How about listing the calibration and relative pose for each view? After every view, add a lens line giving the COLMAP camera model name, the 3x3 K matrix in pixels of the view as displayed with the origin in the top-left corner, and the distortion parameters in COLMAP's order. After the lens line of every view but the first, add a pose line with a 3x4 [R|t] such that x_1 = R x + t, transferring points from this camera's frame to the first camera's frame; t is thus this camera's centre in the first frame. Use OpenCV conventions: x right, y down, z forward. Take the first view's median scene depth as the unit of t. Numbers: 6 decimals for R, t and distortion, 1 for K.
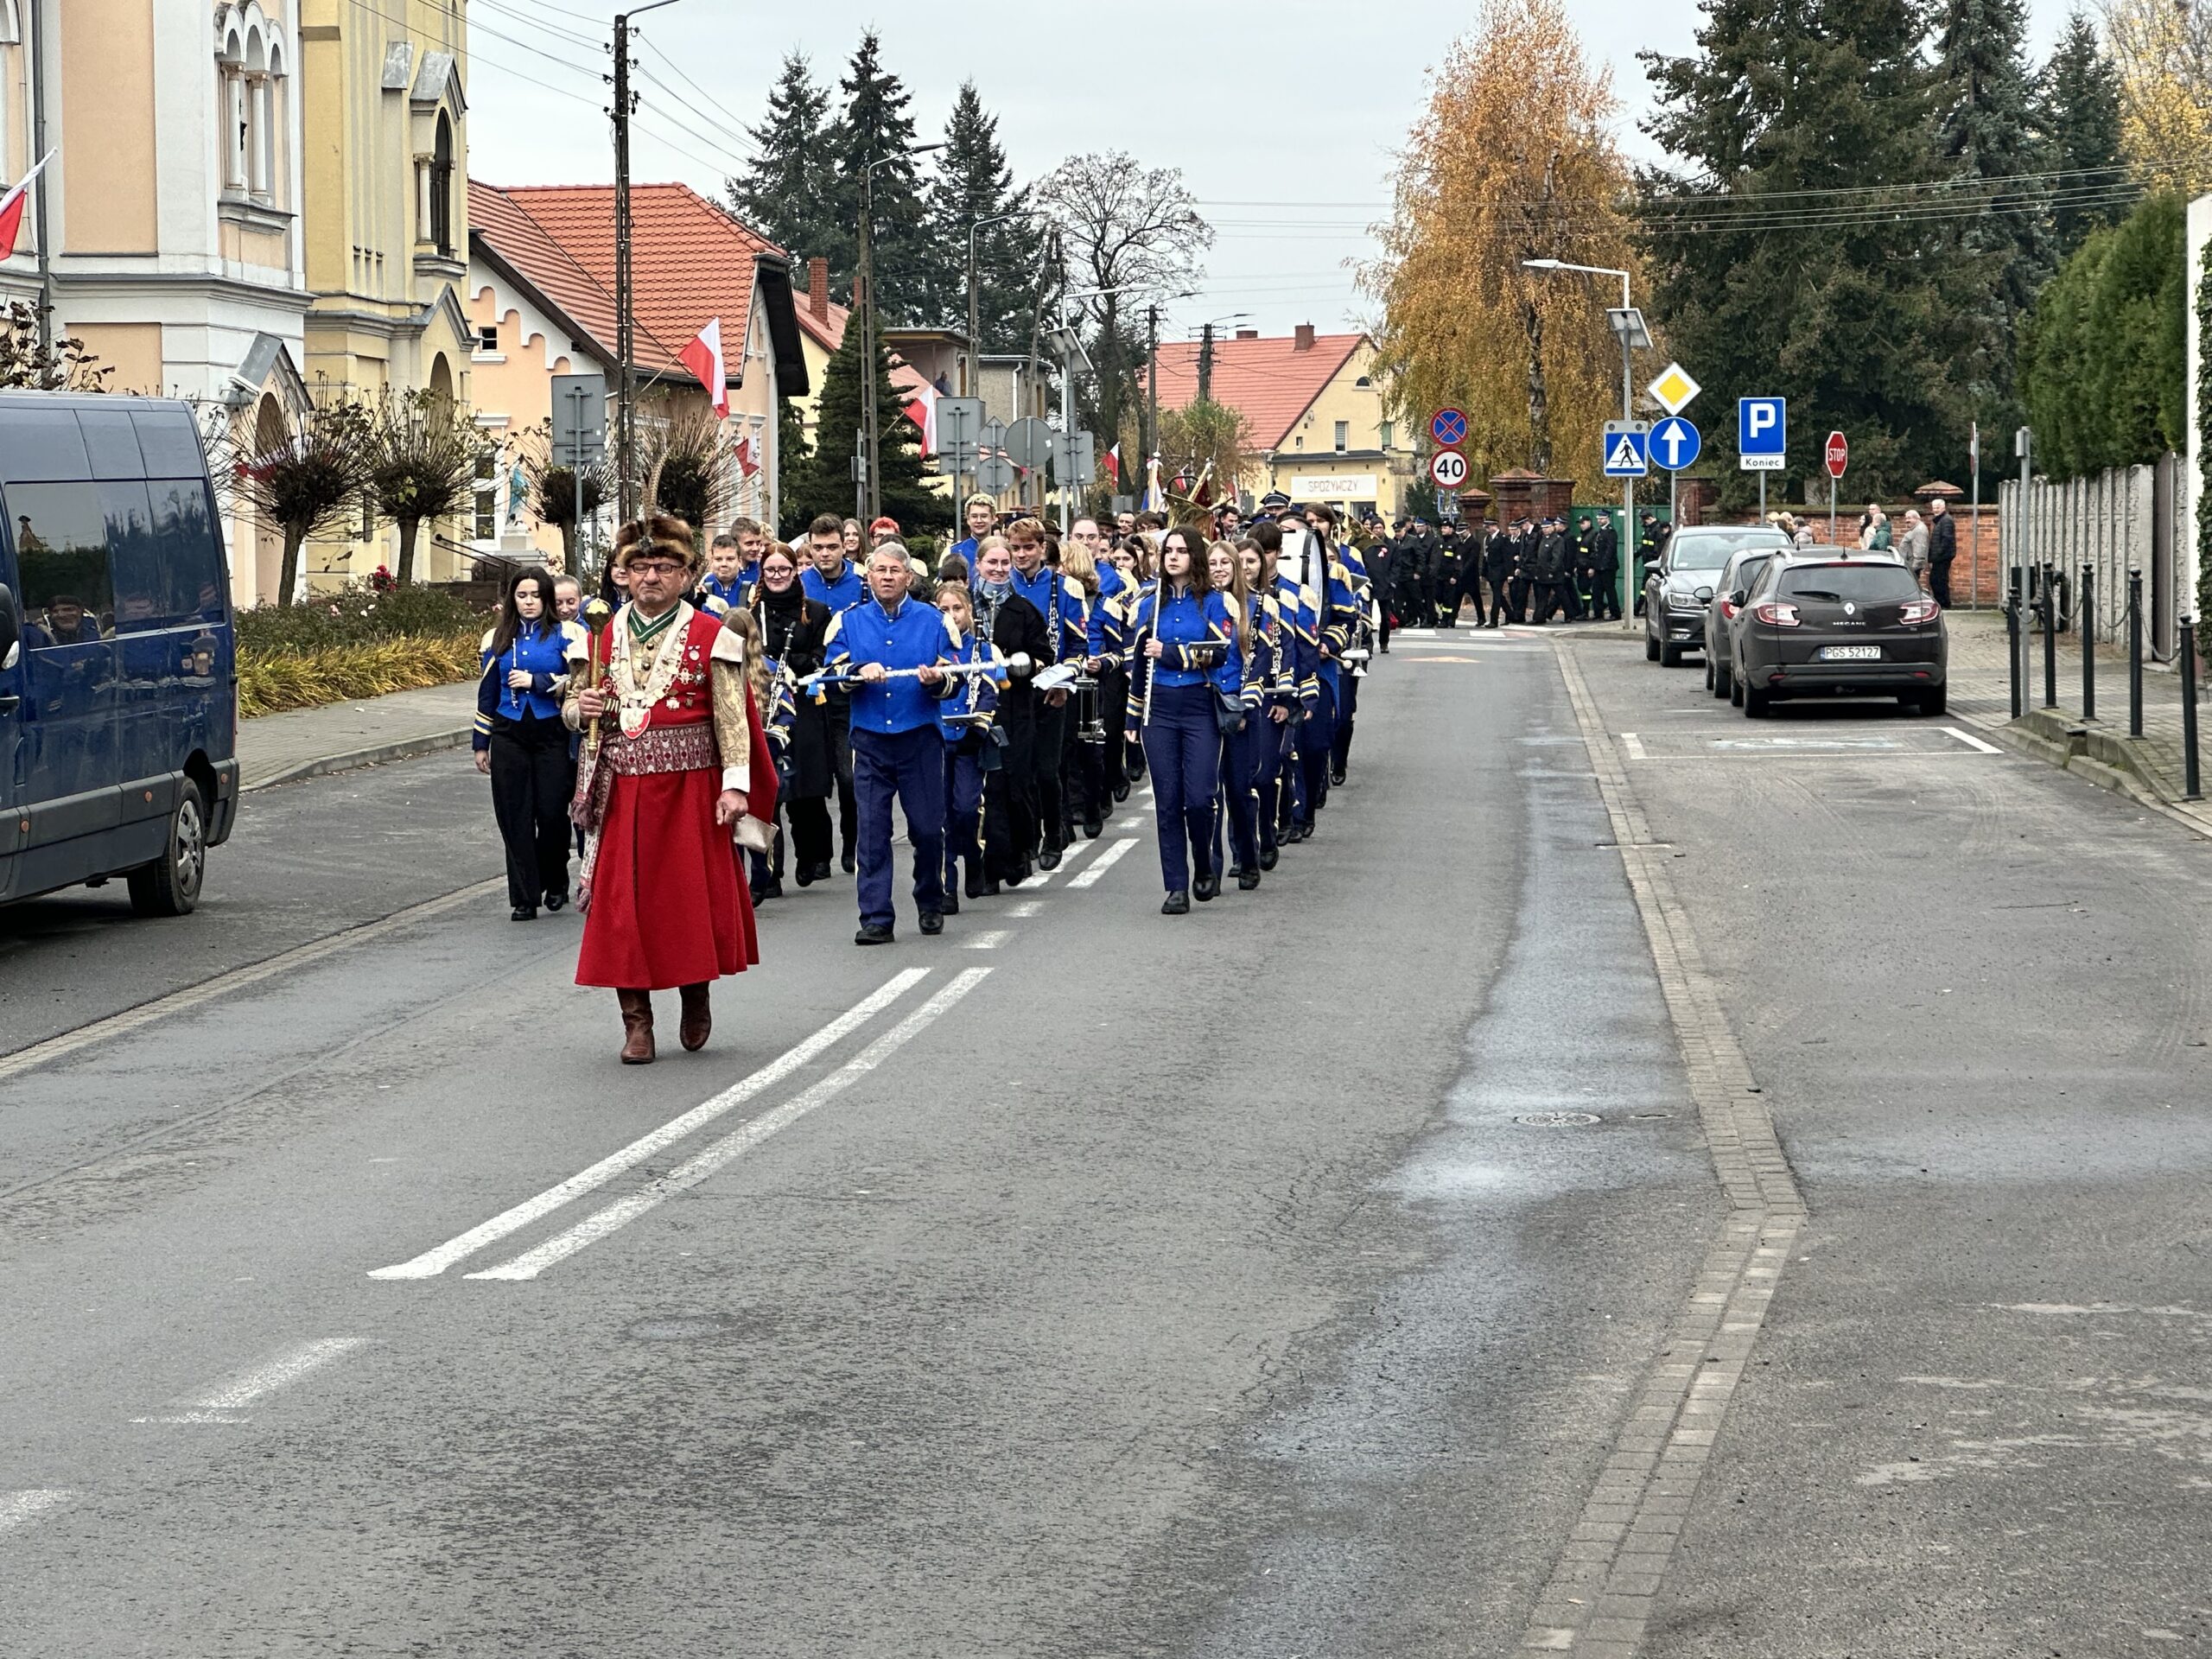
lens RADIAL K [[5861.8, 0, 1106.0], [0, 5861.8, 829.5], [0, 0, 1]] dist [-0.383658, 11.483028]
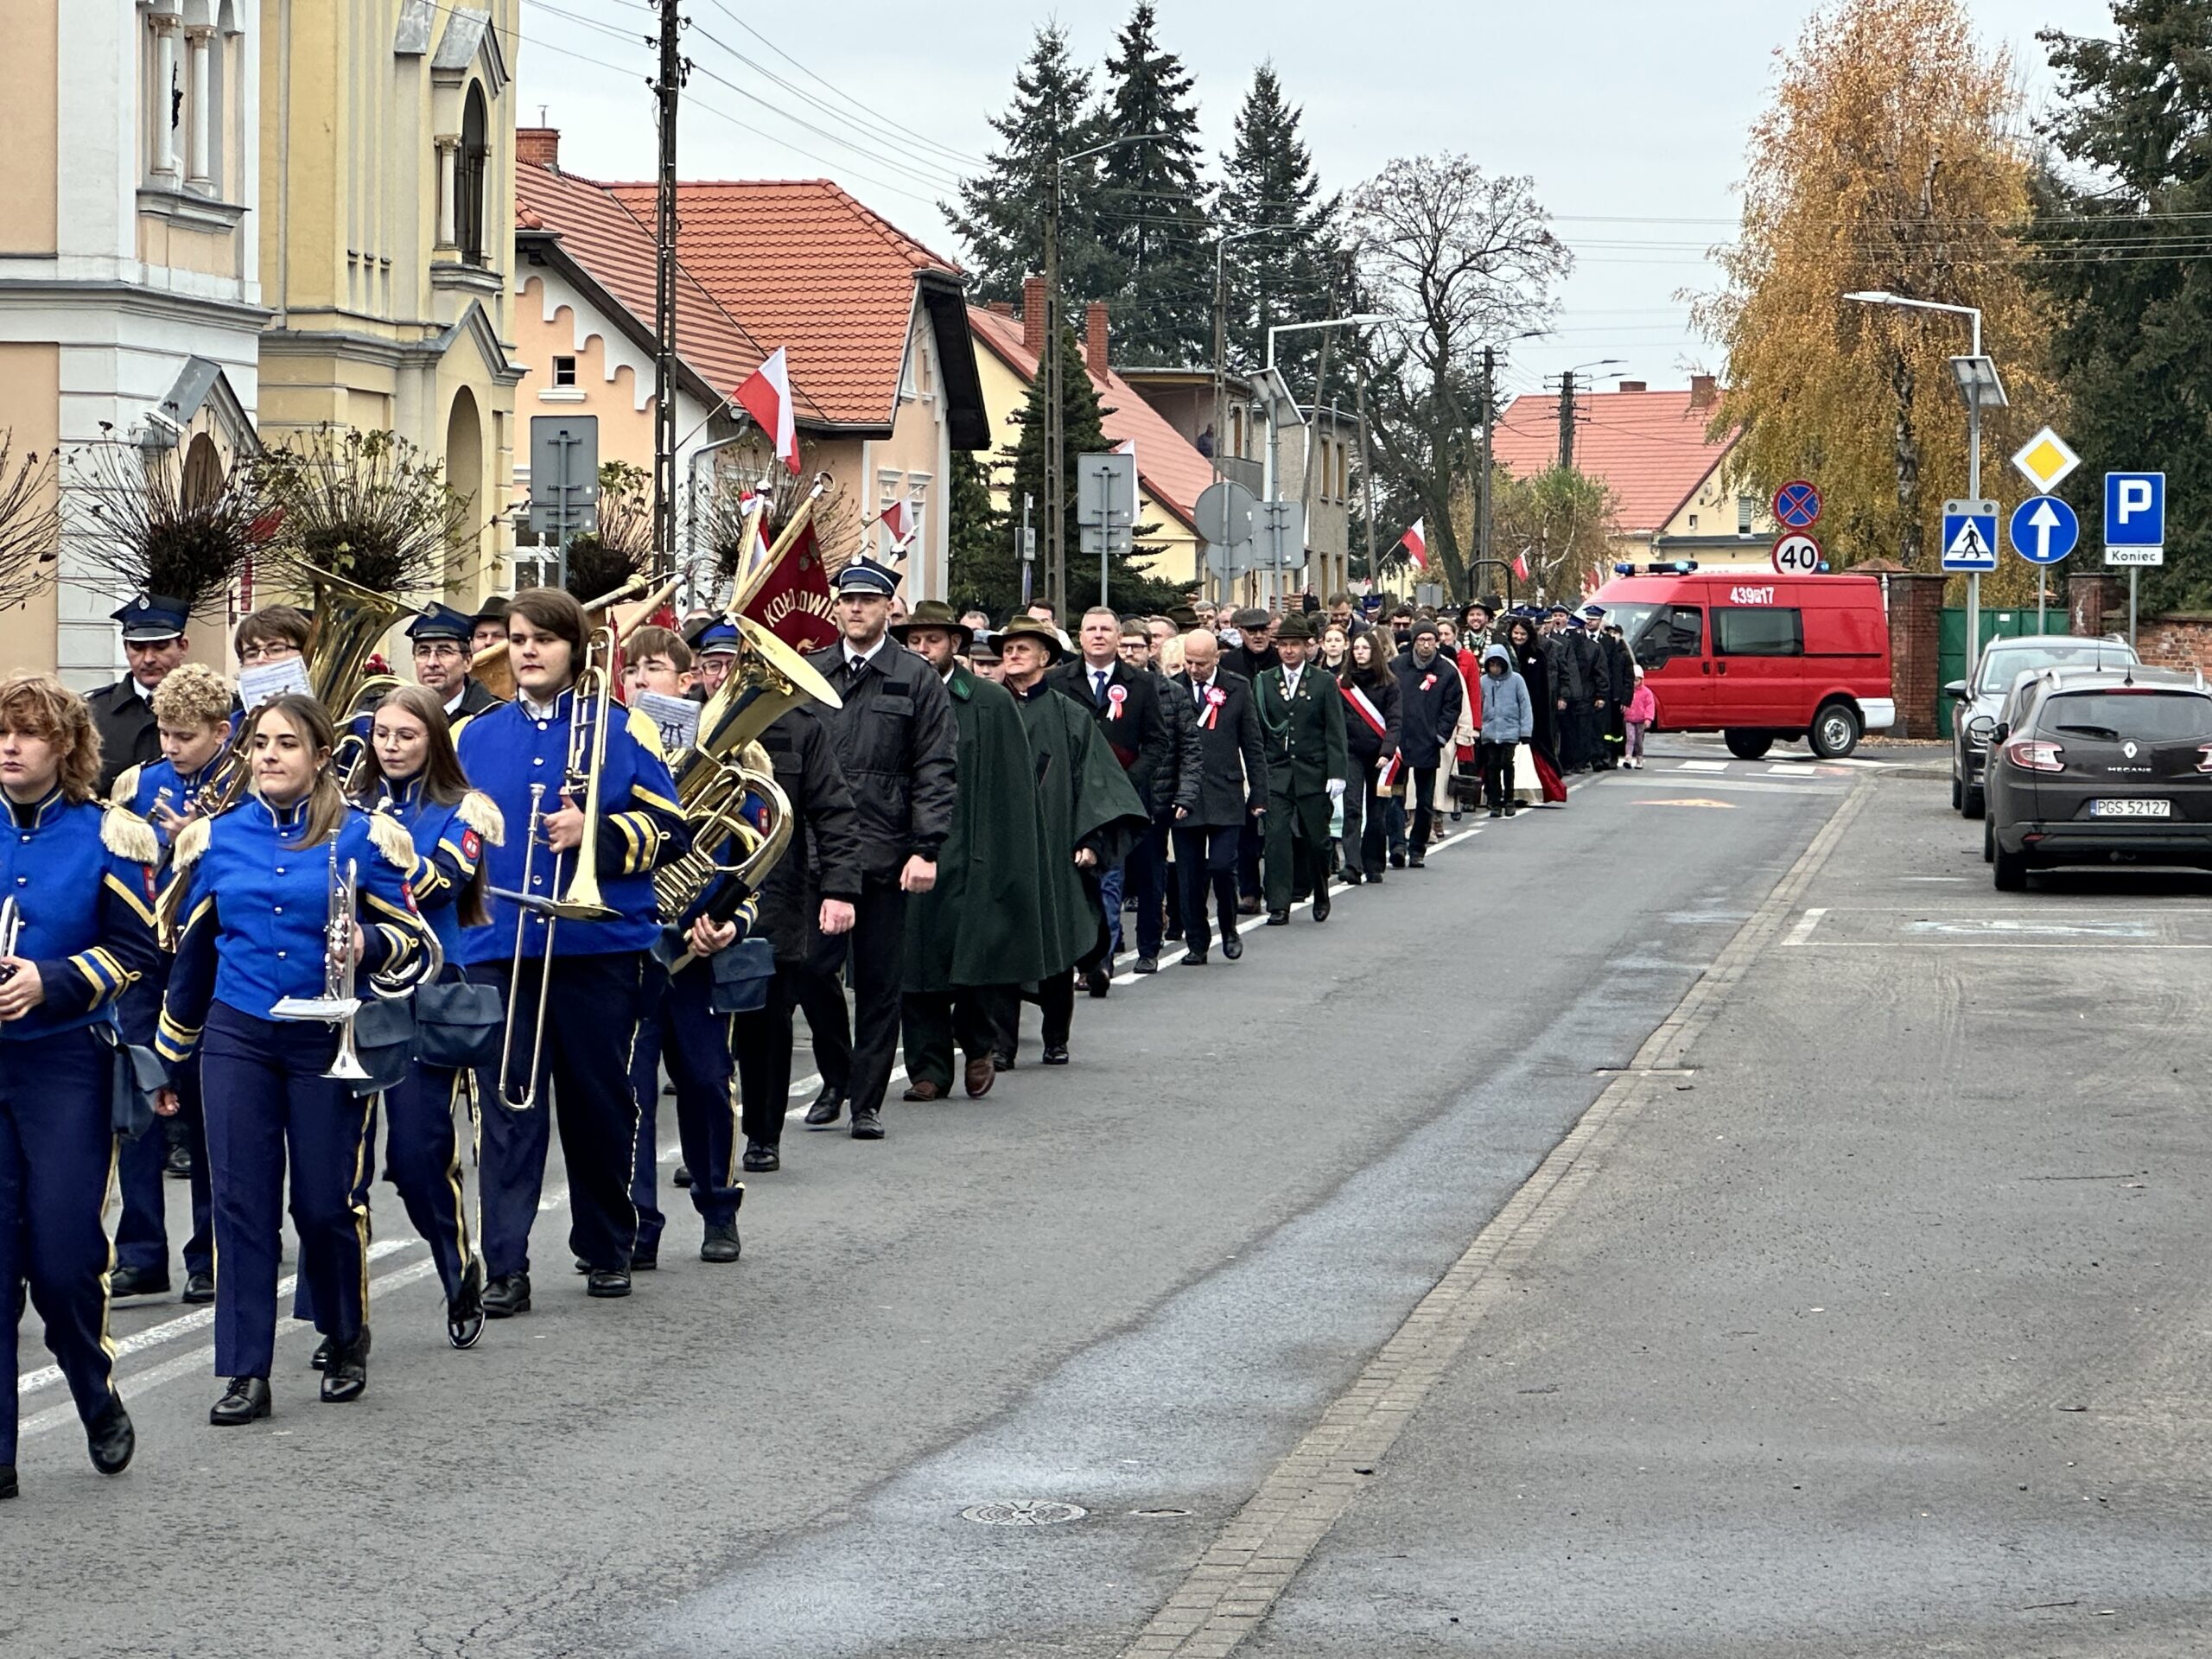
lens RADIAL K [[7250.2, 0, 1106.0], [0, 7250.2, 829.5], [0, 0, 1]] dist [-0.473218, 15.674803]
pose [[0.998372, 0.020349, -0.053289, 0.019444], [-0.021542, 0.999528, -0.021909, -0.001737], [0.052818, 0.023021, 0.998339, 0.023919]]
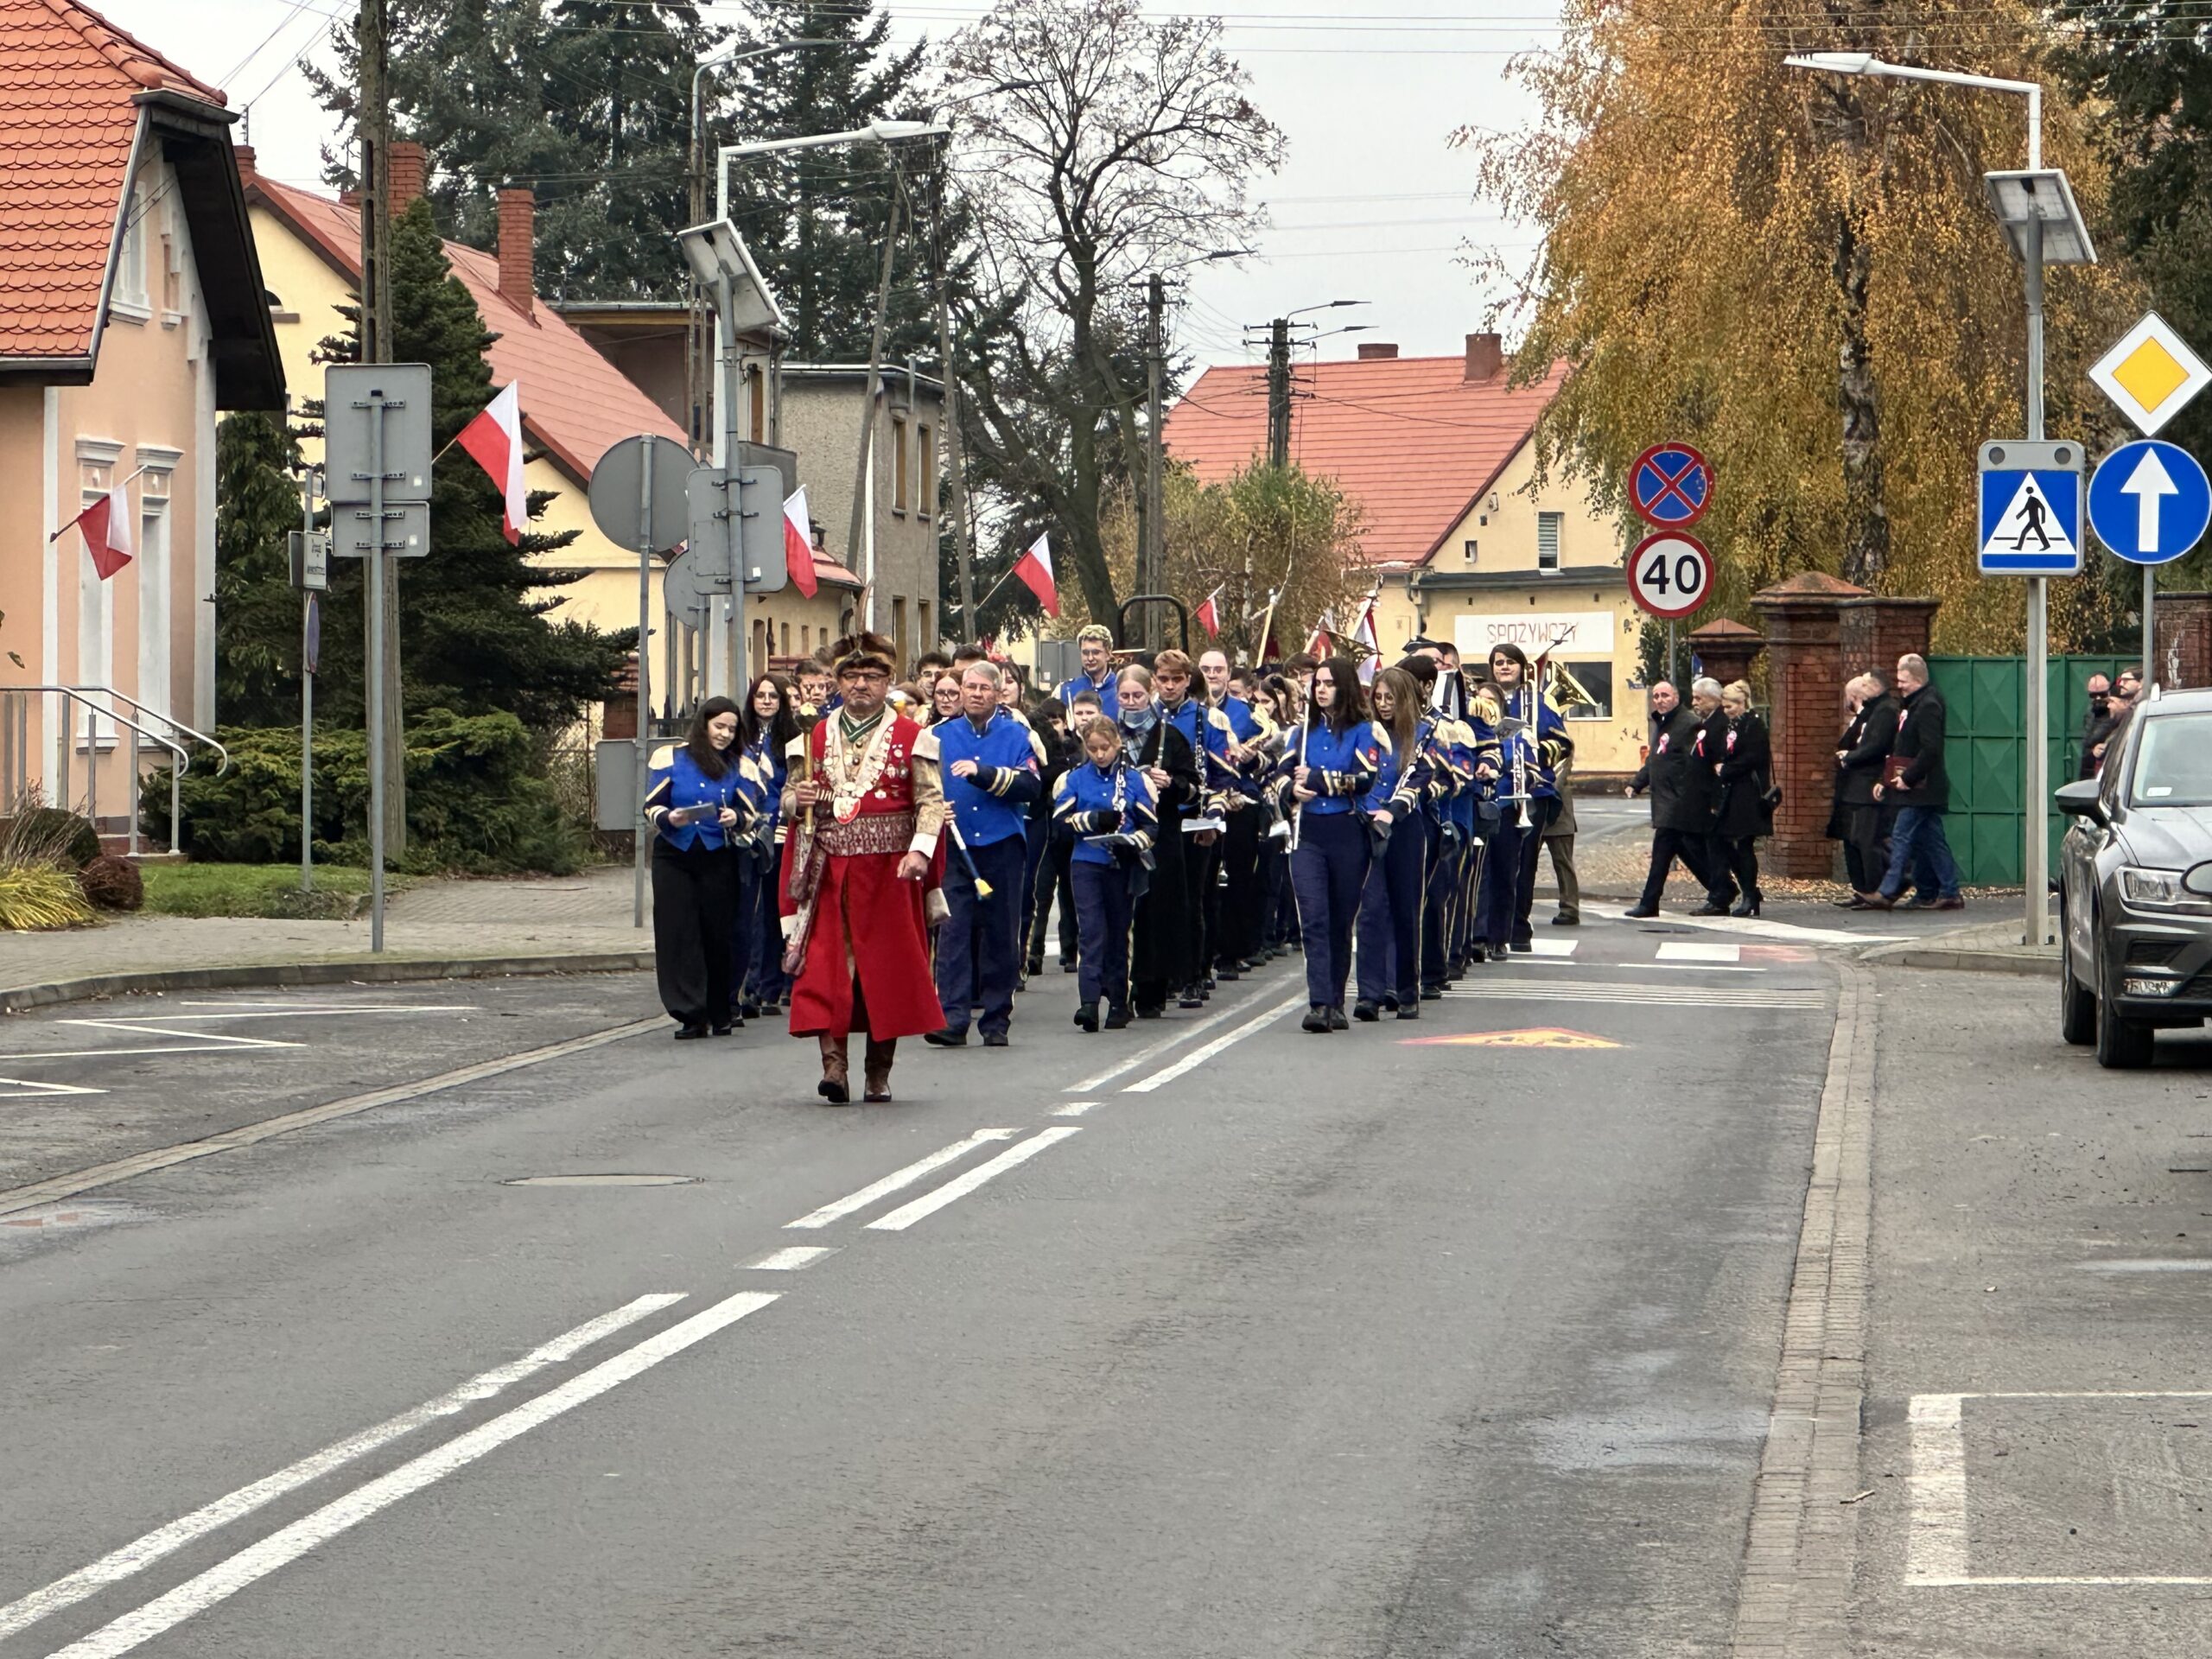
lens RADIAL K [[10192.1, 0, 1106.0], [0, 10192.1, 829.5], [0, 0, 1]] dist [-0.302274, 6.063721]
pose [[0.999945, 0.006791, -0.007931, 0.022025], [-0.007103, 0.999178, -0.039919, -0.009916], [0.007653, 0.039973, 0.999171, 0.211154]]
